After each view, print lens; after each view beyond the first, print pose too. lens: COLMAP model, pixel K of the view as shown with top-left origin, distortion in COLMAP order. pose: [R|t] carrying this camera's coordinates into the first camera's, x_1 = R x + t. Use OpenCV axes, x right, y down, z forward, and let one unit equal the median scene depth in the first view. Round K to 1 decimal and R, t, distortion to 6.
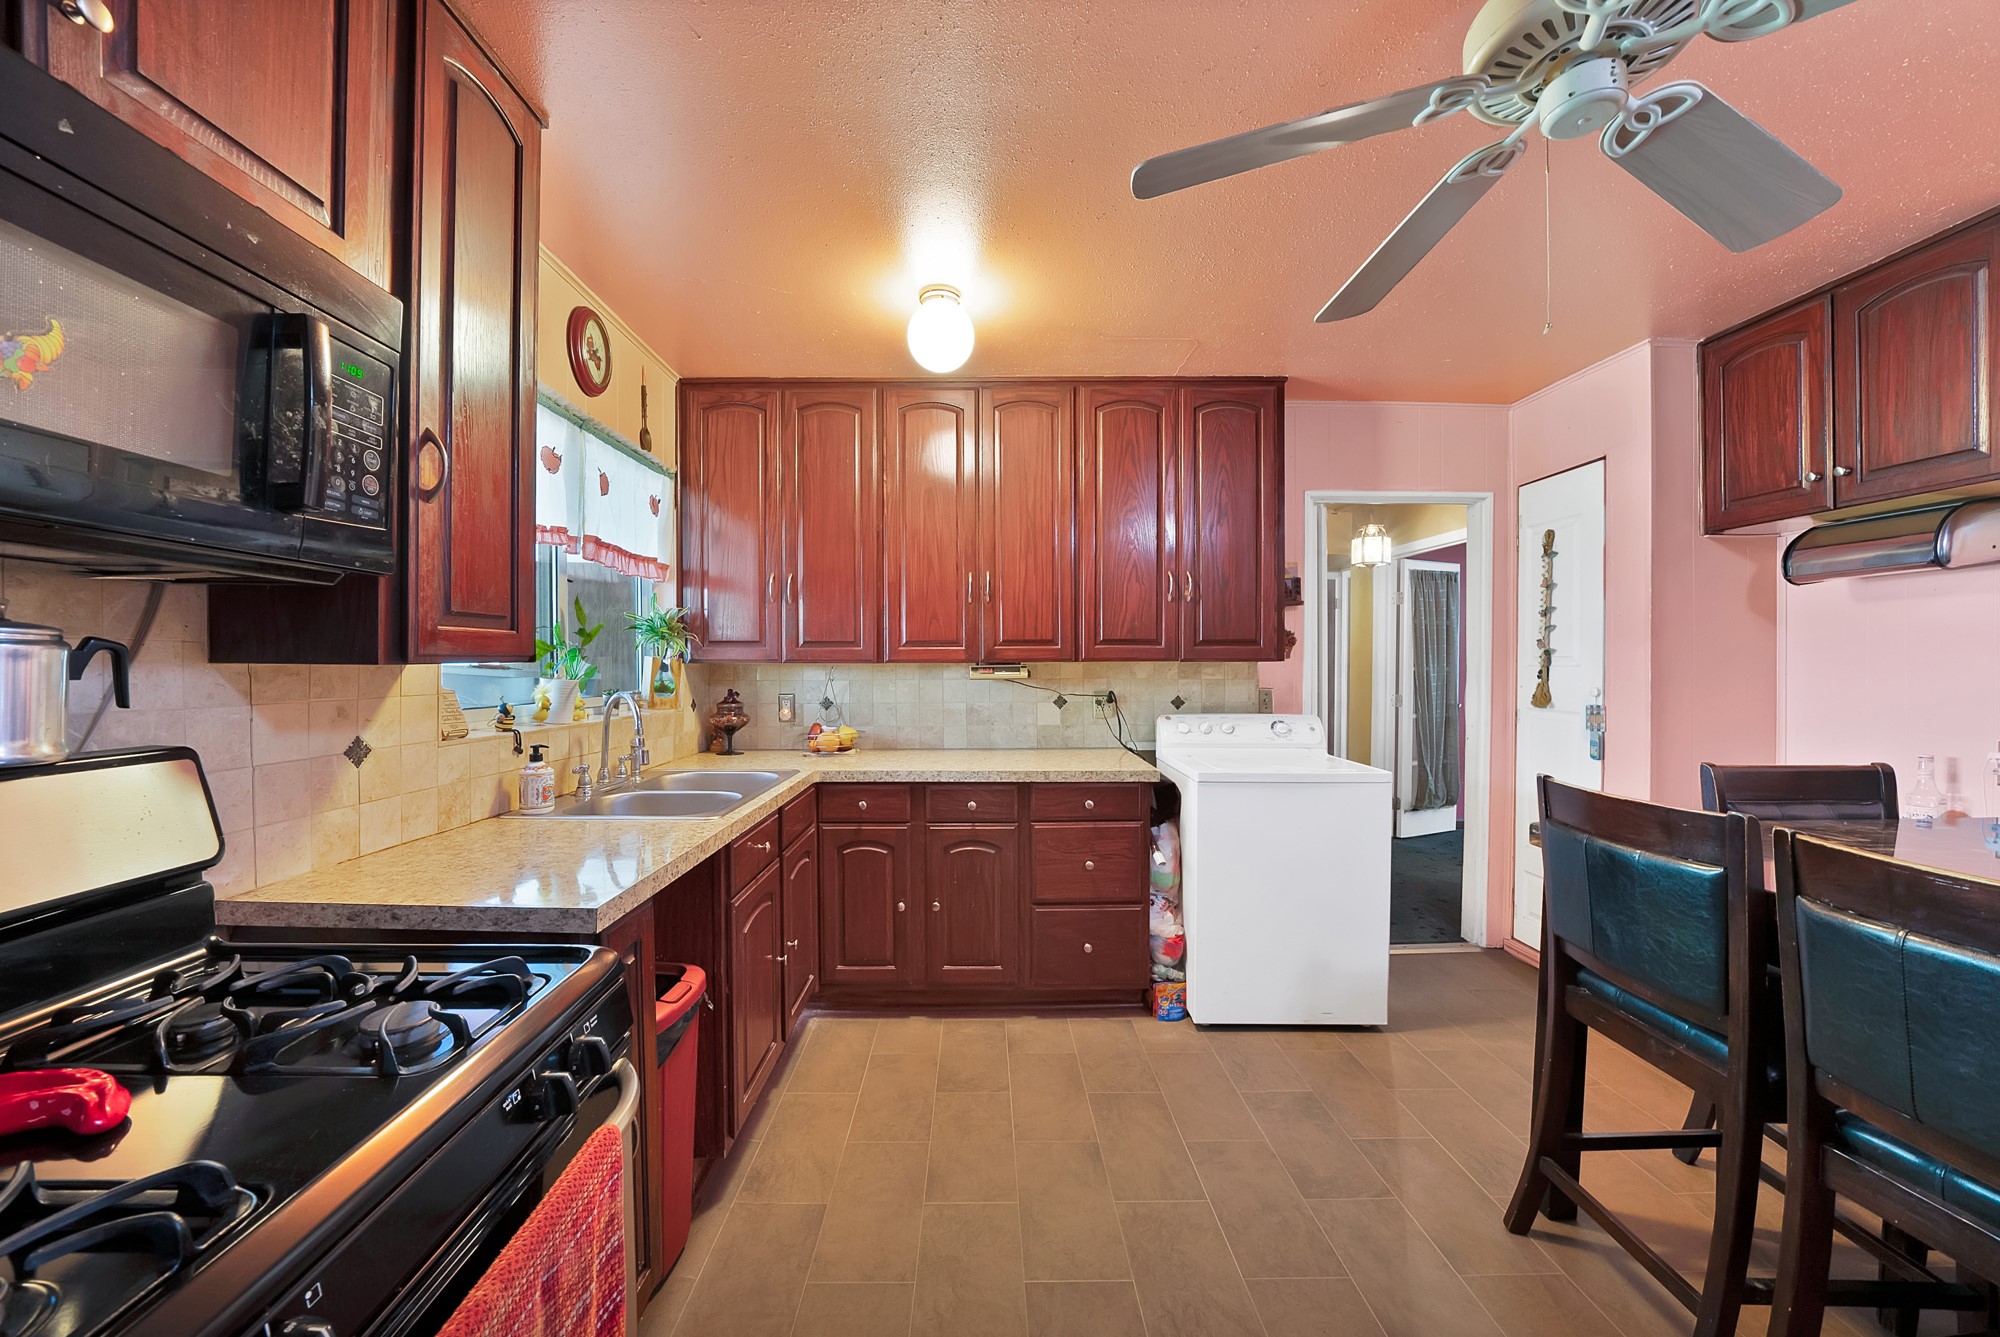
lens RADIAL K [[716.4, 0, 991.2], [0, 716.4, 667.3], [0, 0, 1]] dist [-0.021056, 0.001022]
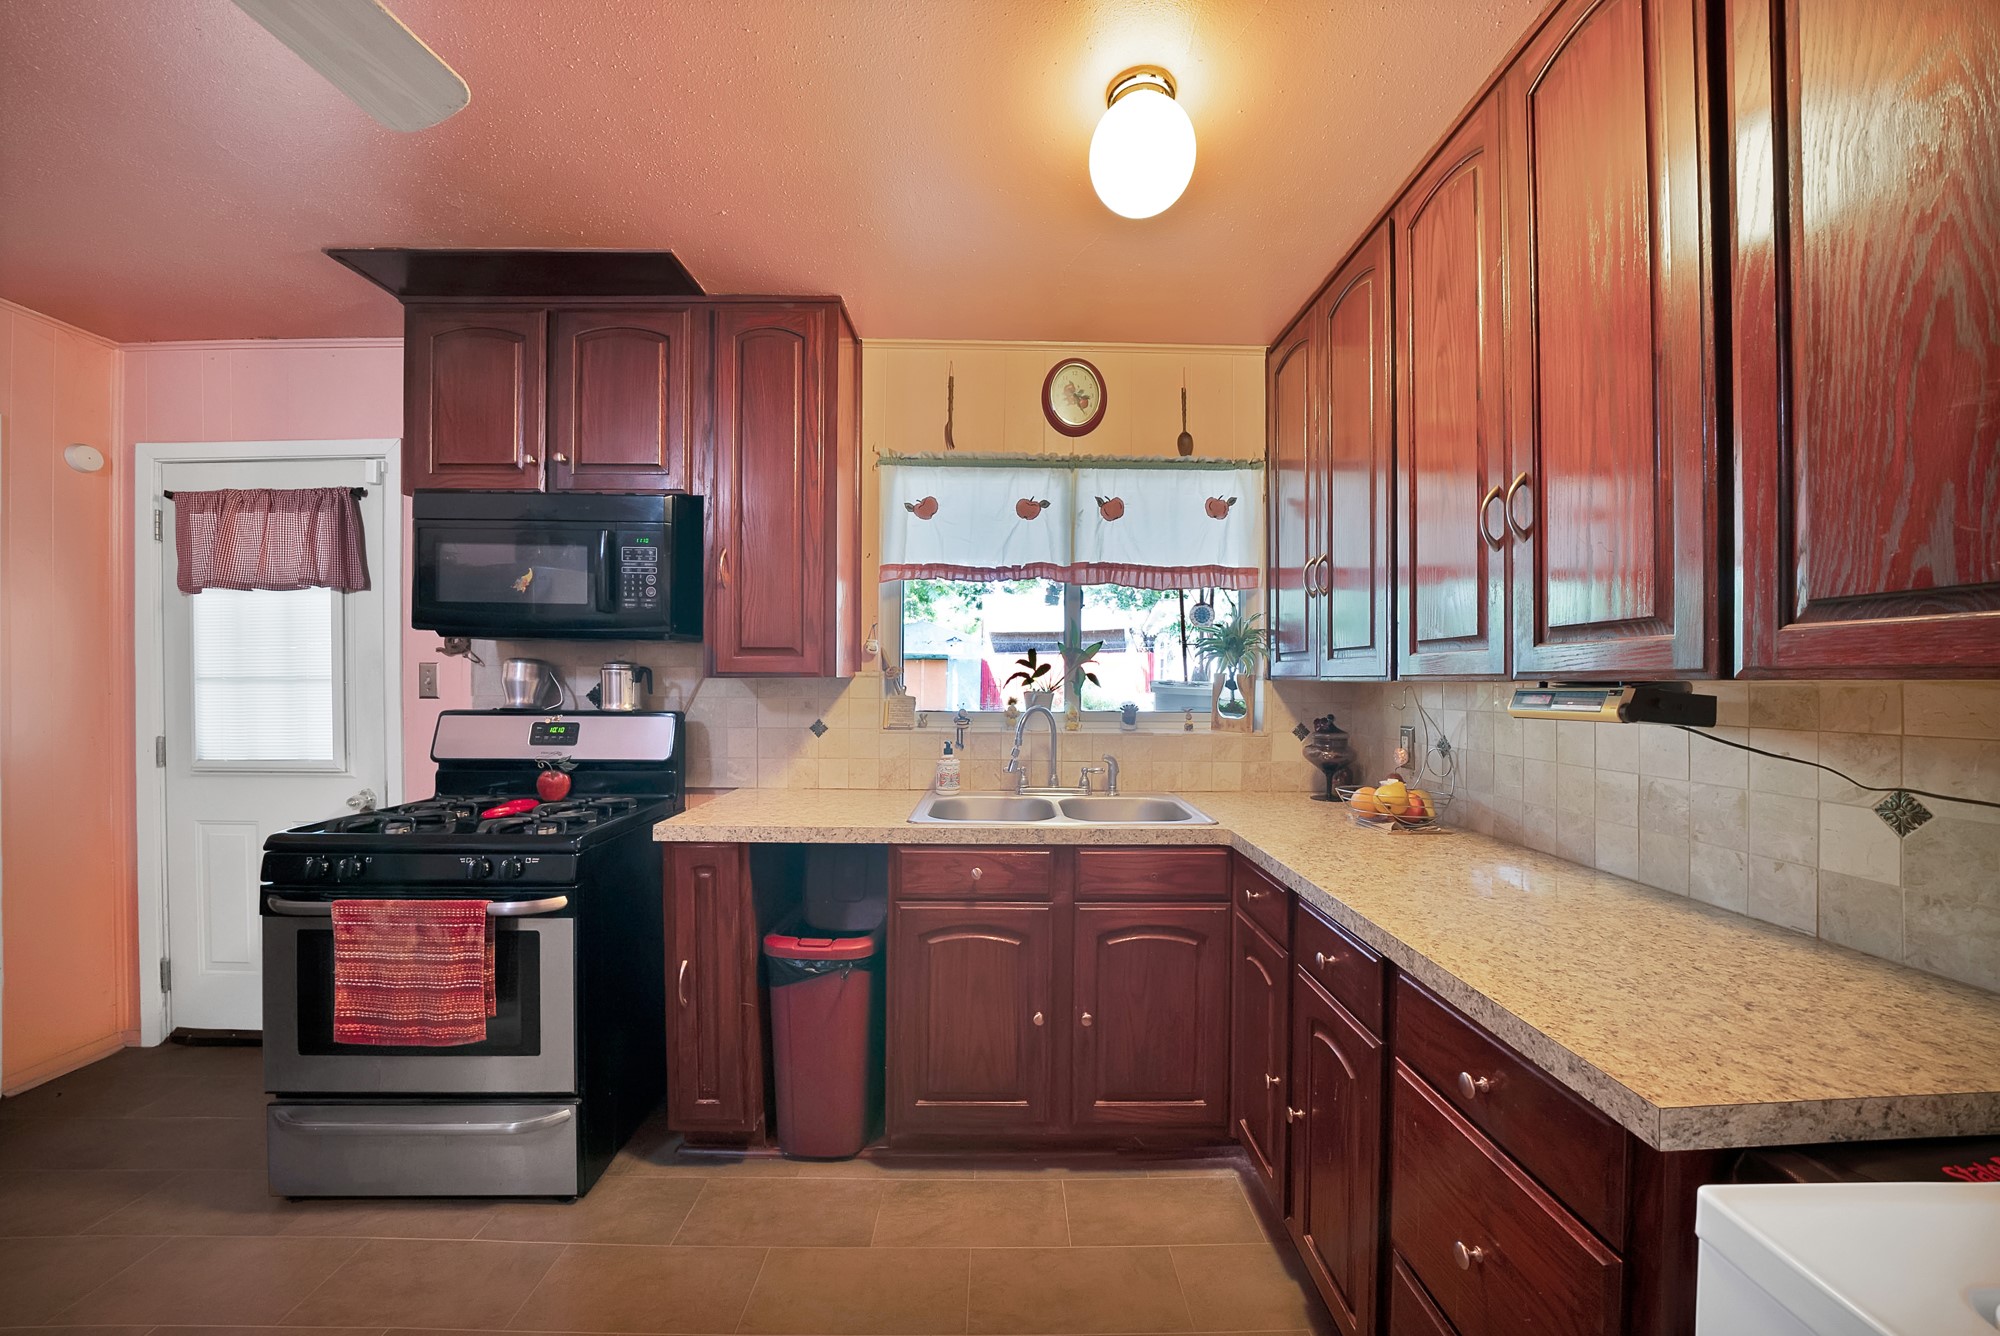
lens RADIAL K [[716.4, 0, 1008.2], [0, 716.4, 679.0], [0, 0, 1]] dist [-0.021056, 0.001022]
pose [[0.026028, 0.002450, -0.999658, 0.461894], [-0.011492, 0.999932, 0.002151, -0.006198], [0.999595, 0.011432, 0.026054, 0.740236]]
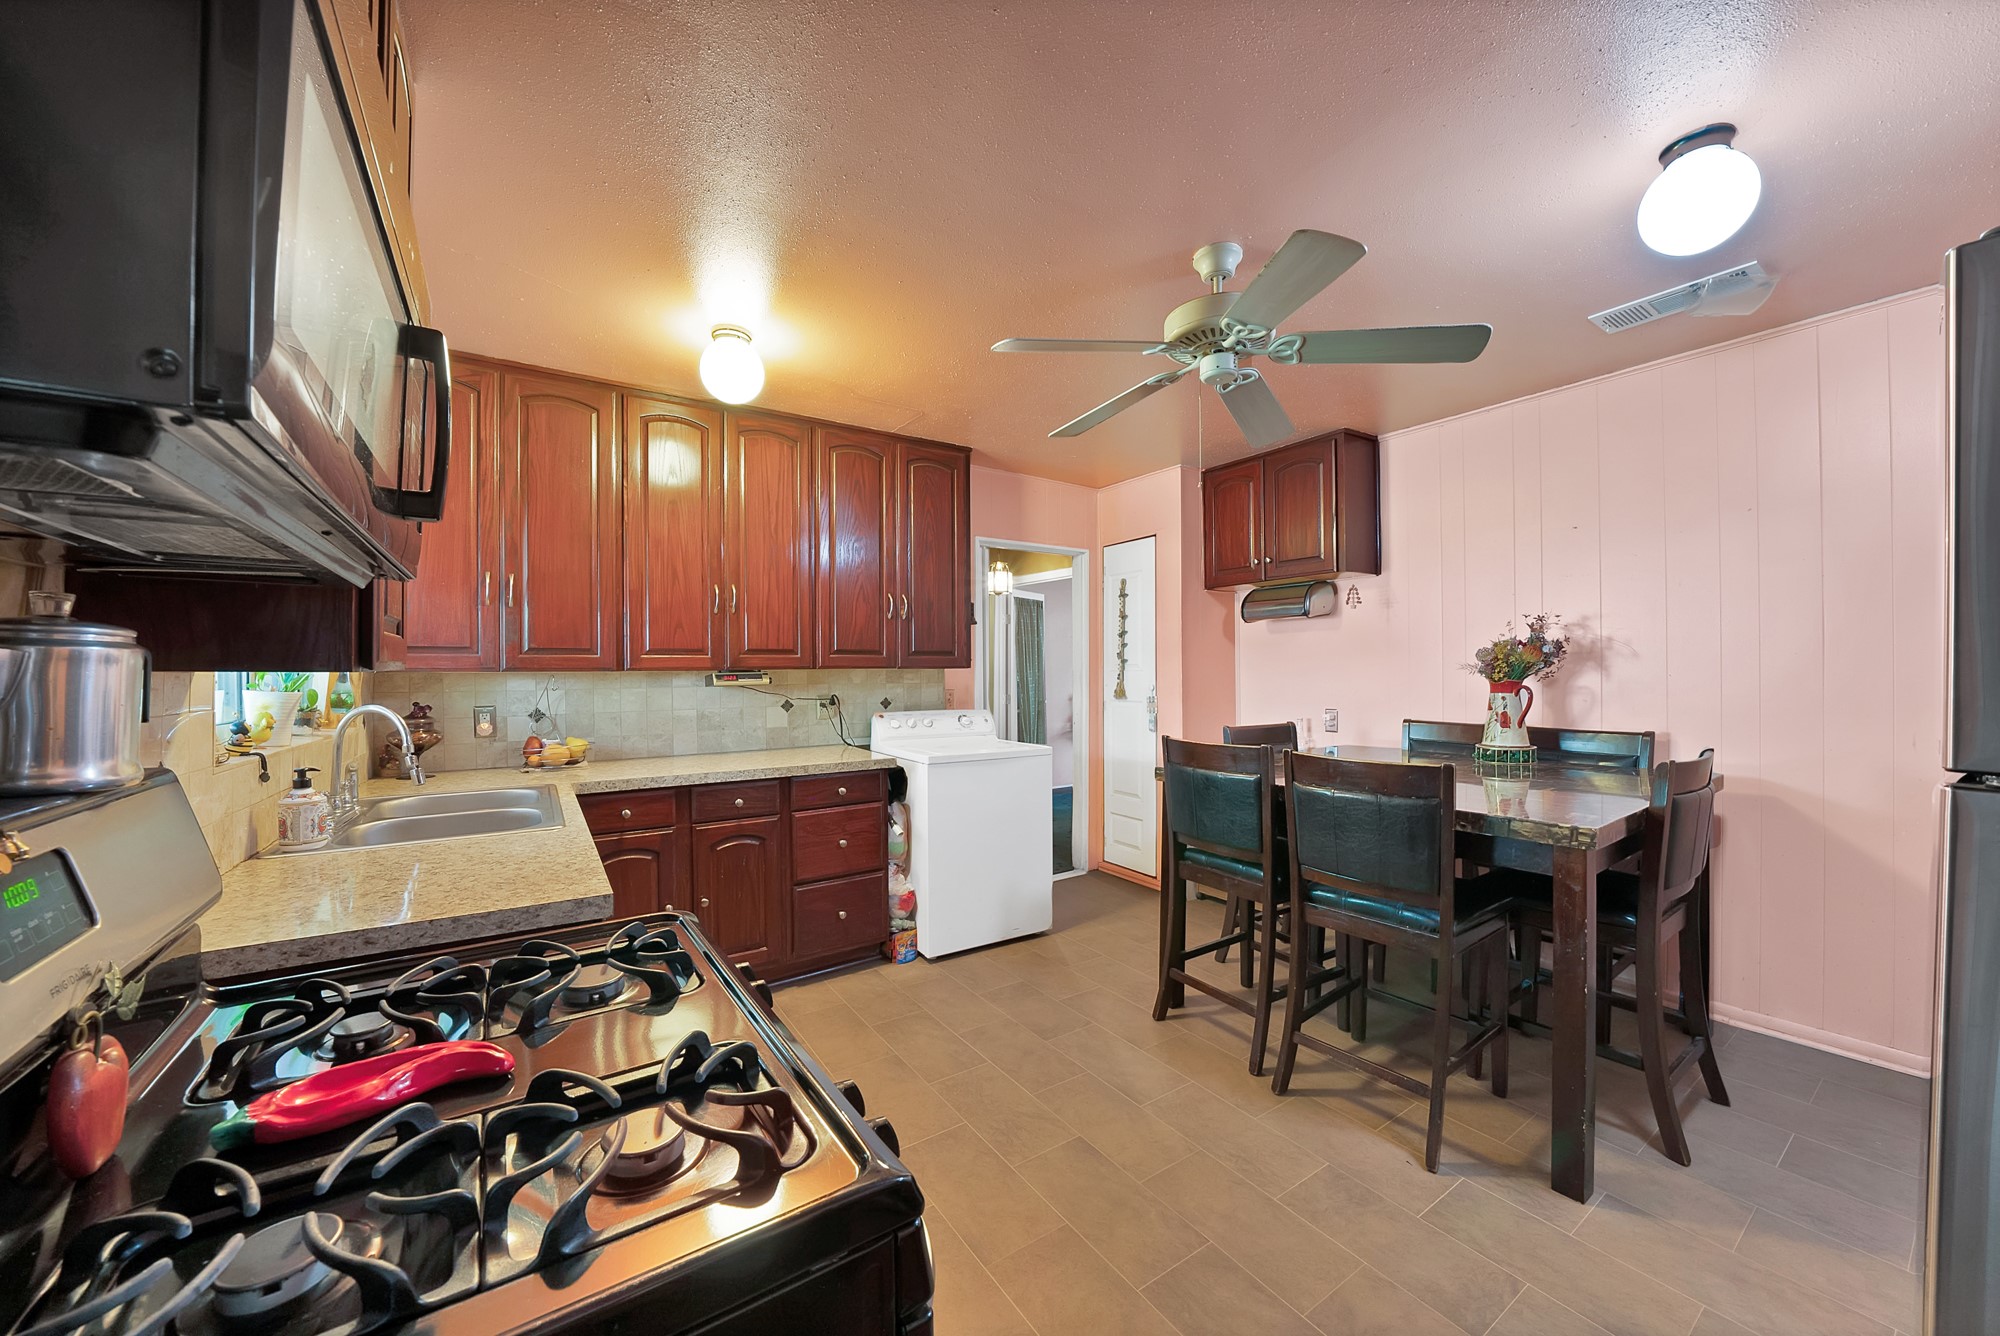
lens RADIAL K [[716.4, 0, 987.4], [0, 716.4, 668.3], [0, 0, 1]] dist [-0.021056, 0.001022]
pose [[0.836608, -0.002837, 0.547794, -0.300488], [0.008618, 0.999931, -0.007982, 0.002604], [-0.547734, 0.011399, 0.836575, -0.105937]]
